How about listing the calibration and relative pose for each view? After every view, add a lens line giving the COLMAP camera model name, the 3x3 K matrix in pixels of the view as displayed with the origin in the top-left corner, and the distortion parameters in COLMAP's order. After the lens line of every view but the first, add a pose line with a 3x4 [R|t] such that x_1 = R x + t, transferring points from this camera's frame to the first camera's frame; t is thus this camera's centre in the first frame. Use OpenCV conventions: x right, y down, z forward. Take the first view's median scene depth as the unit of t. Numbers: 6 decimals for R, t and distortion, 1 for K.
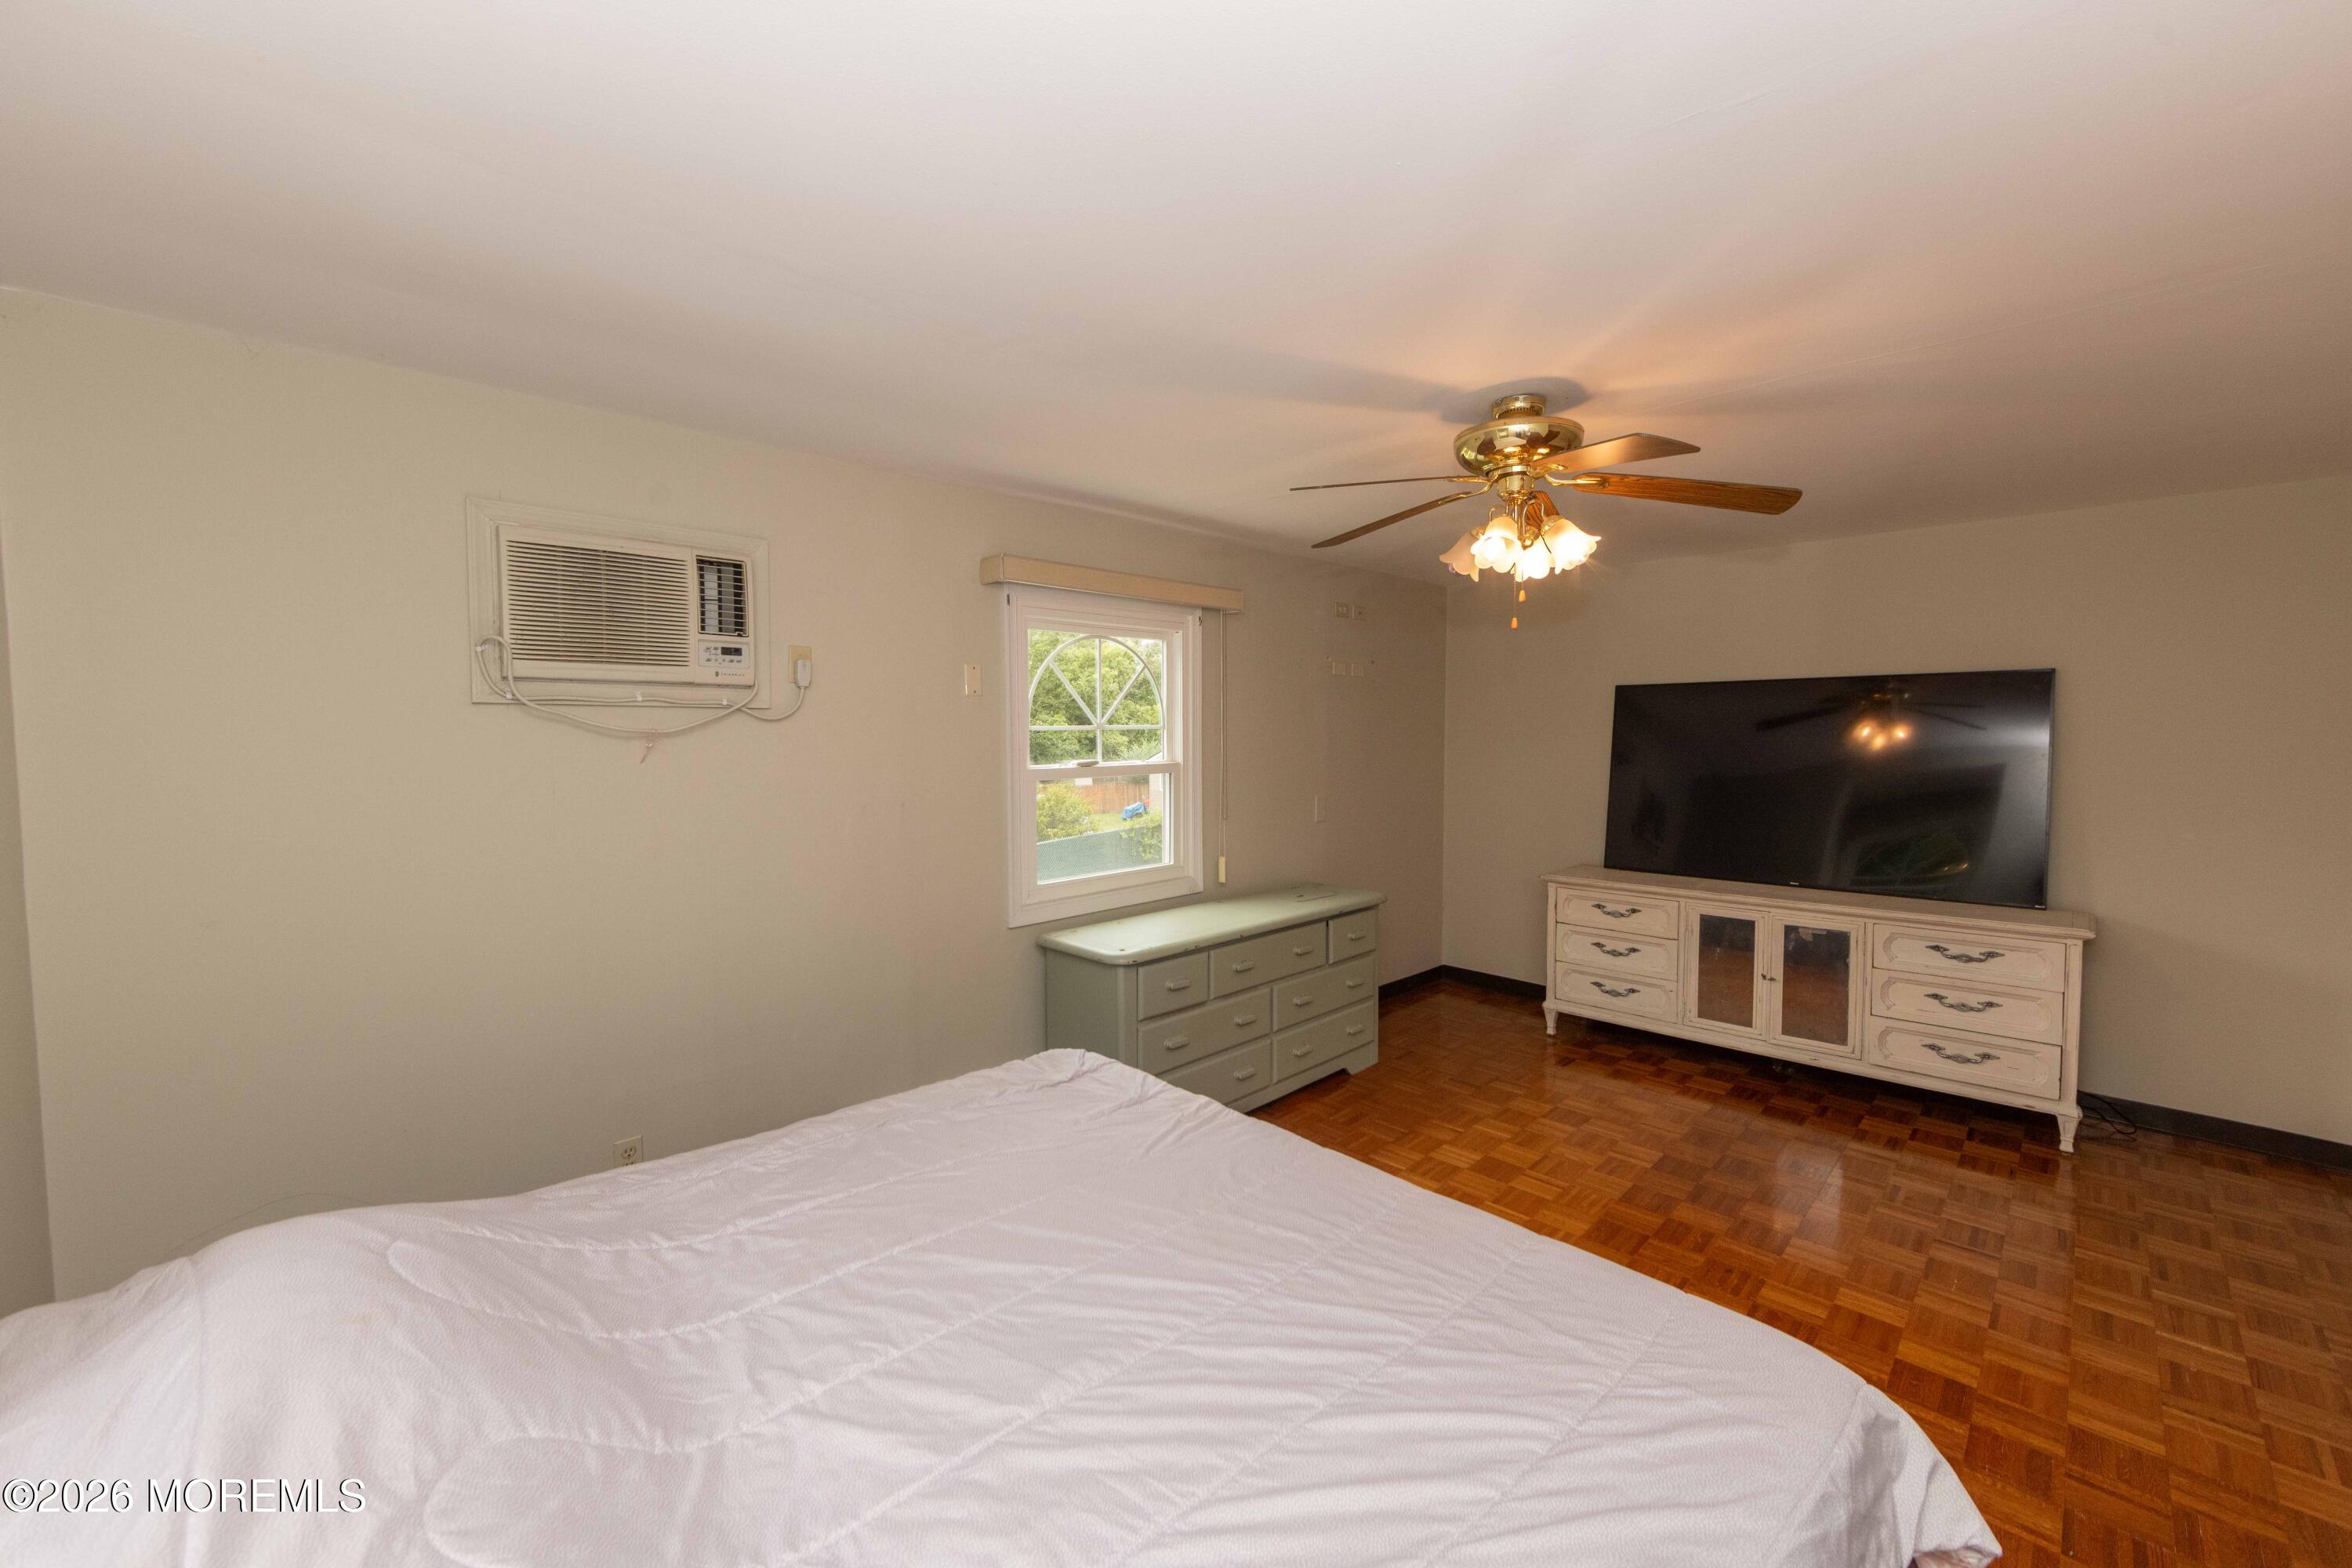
lens RADIAL K [[914.6, 0, 1173.5], [0, 914.6, 775.3], [0, 0, 1]] dist [-0.007309, 0.000168]
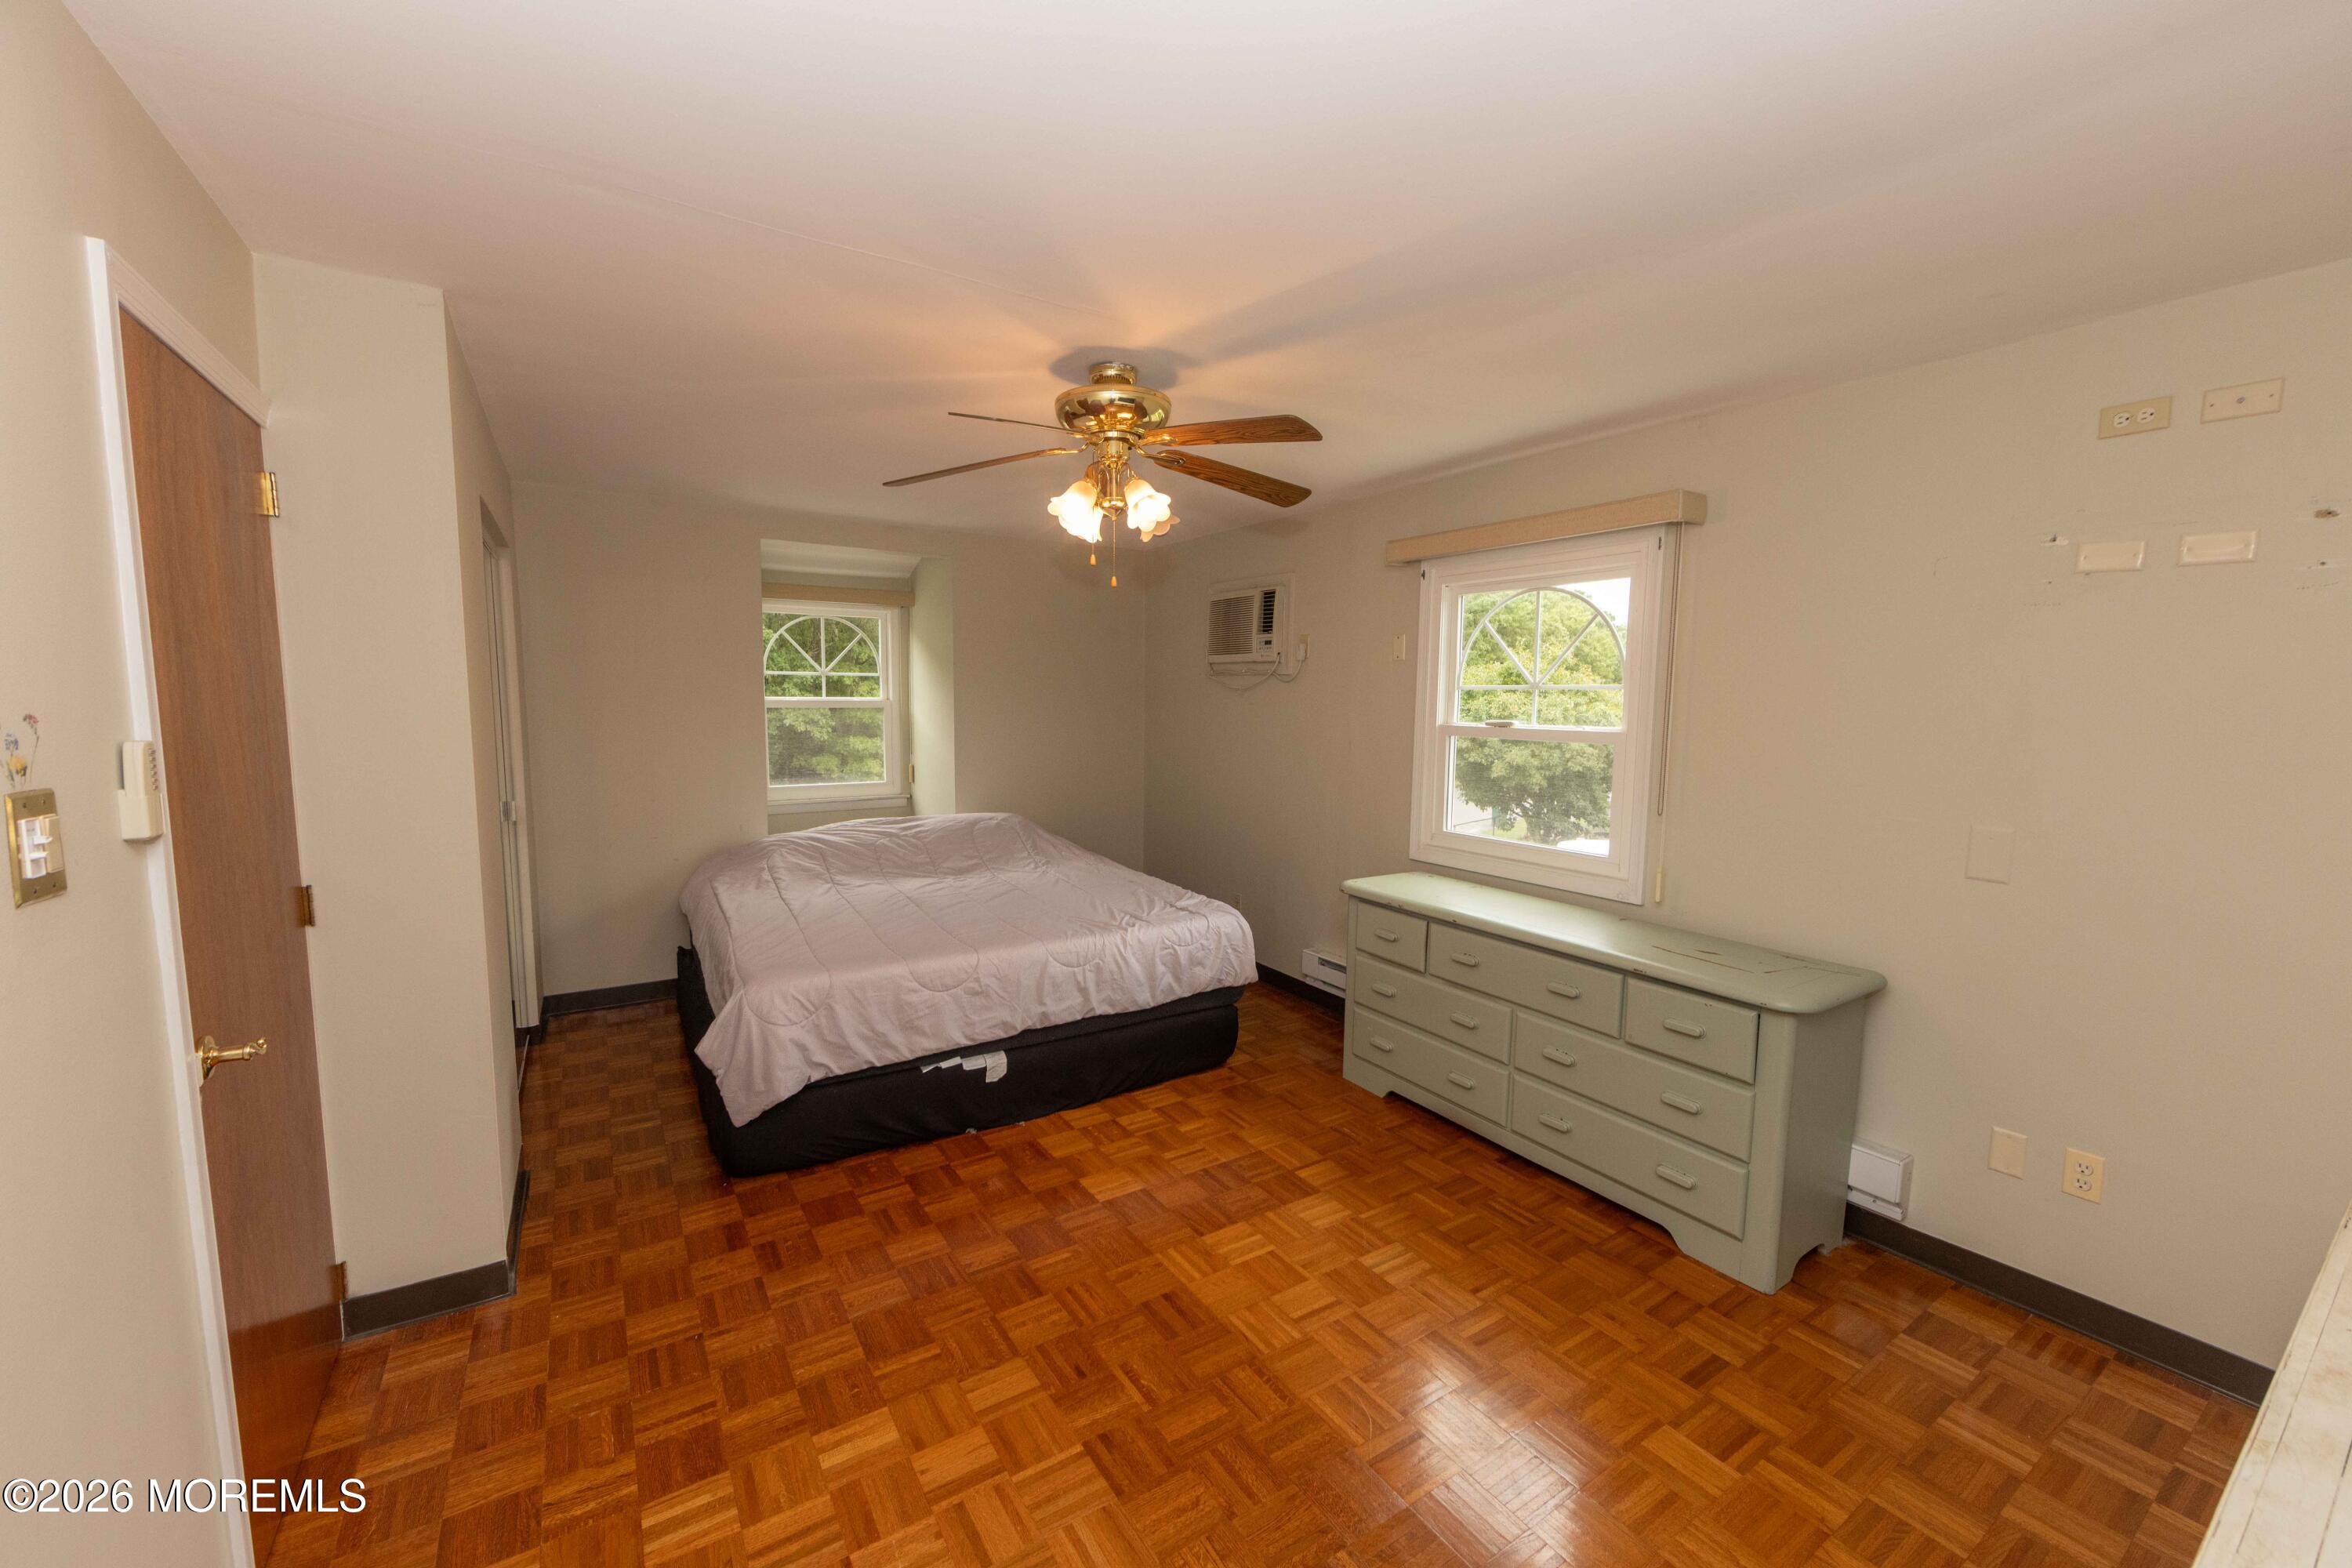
lens RADIAL K [[914.6, 0, 1168.9], [0, 914.6, 793.0], [0, 0, 1]] dist [-0.007309, 0.000168]
pose [[-0.203960, 0.104294, -0.973408, 0.872661], [-0.064165, 0.990747, 0.119596, -0.031271], [0.976874, 0.086852, -0.195380, 0.791339]]
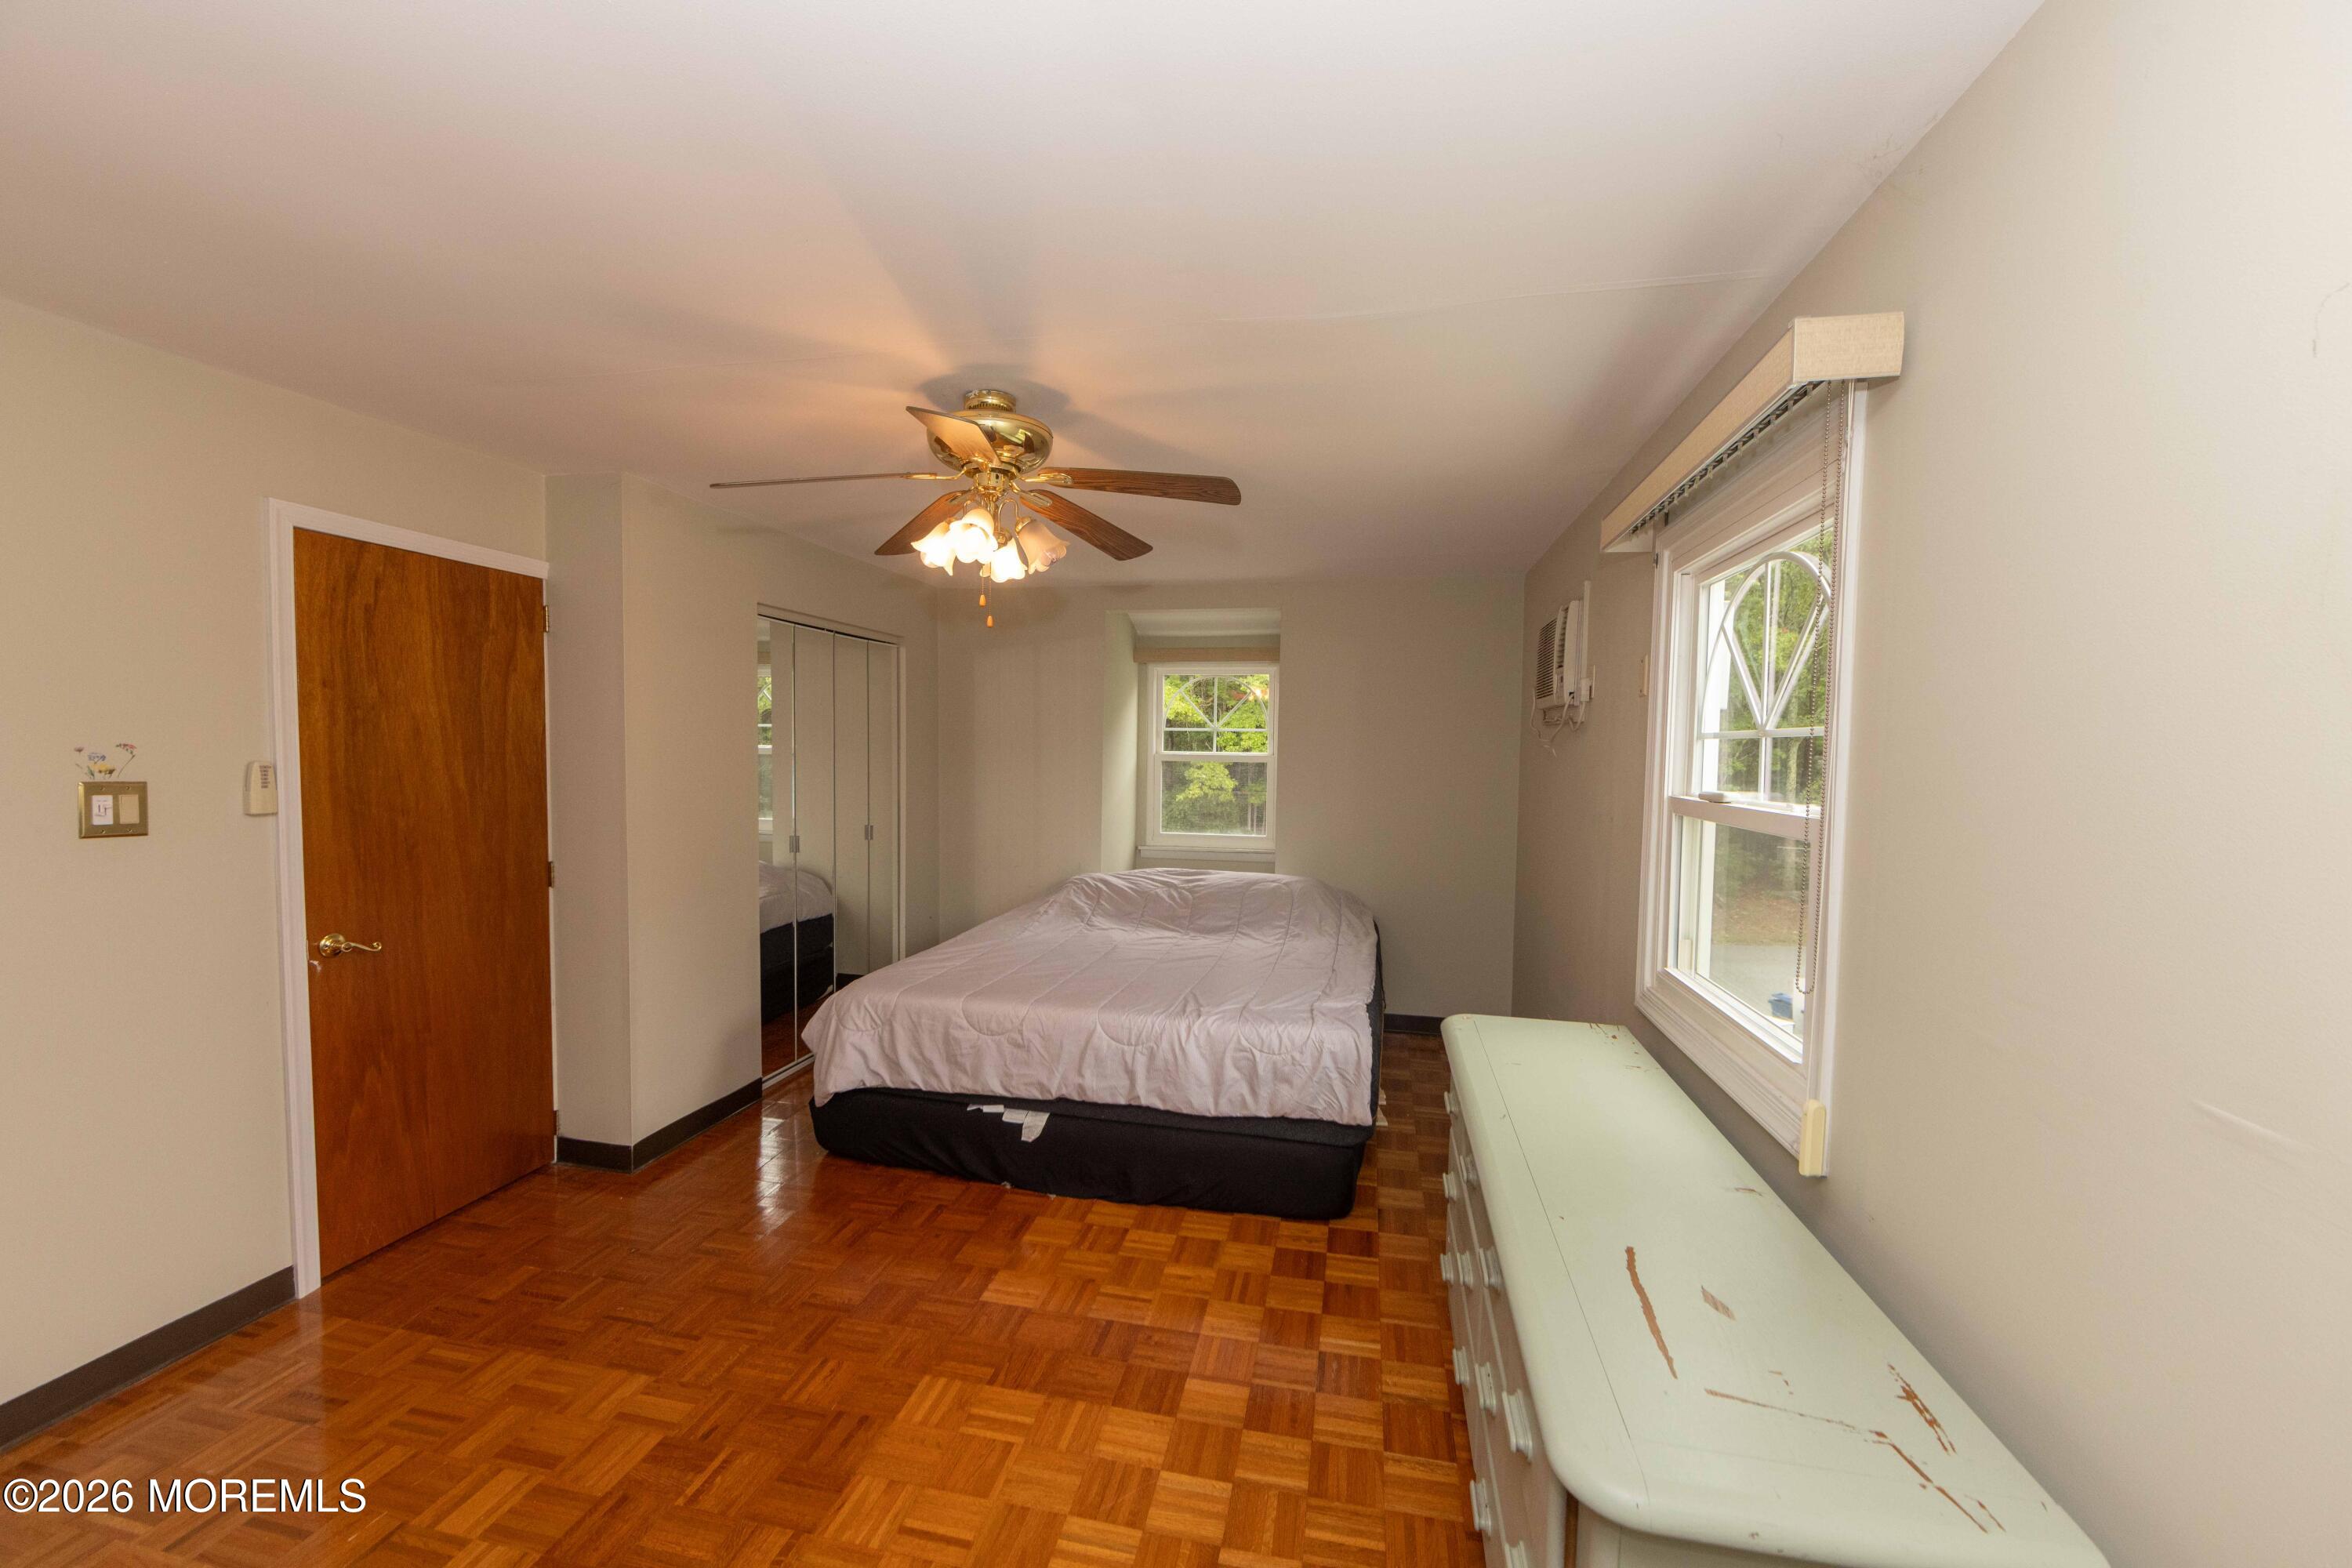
lens RADIAL K [[914.6, 0, 1171.5], [0, 914.6, 787.4], [0, 0, 1]] dist [-0.007309, 0.000168]
pose [[-0.831284, 0.015983, -0.555618, 0.468925], [-0.043557, 0.994640, 0.093779, -0.053827], [0.554139, 0.102158, -0.826132, 1.194186]]
